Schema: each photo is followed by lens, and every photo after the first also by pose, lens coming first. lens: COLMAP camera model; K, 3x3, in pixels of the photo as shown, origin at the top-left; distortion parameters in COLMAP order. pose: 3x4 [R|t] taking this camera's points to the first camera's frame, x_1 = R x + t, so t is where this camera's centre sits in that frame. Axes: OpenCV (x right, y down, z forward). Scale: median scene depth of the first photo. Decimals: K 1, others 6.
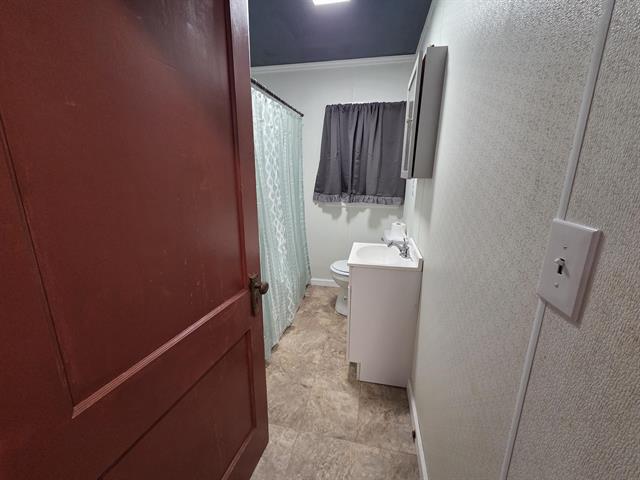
lens RADIAL K [[260.6, 0, 319.2], [0, 260.6, 238.6], [0, 0, 1]] dist [0.000120, 0.000411]
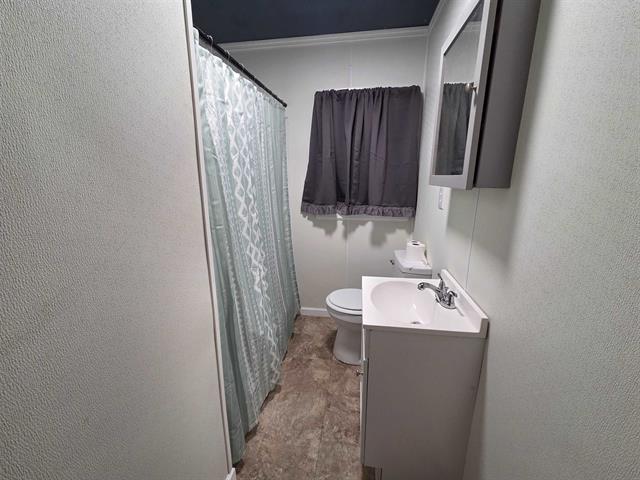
lens RADIAL K [[260.6, 0, 319.2], [0, 260.6, 238.6], [0, 0, 1]] dist [0.000120, 0.000411]
pose [[0.998306, -0.022362, 0.053706, -0.015034], [0.022919, 0.999690, -0.009768, -0.066177], [-0.053471, 0.010983, 0.998509, 0.235999]]
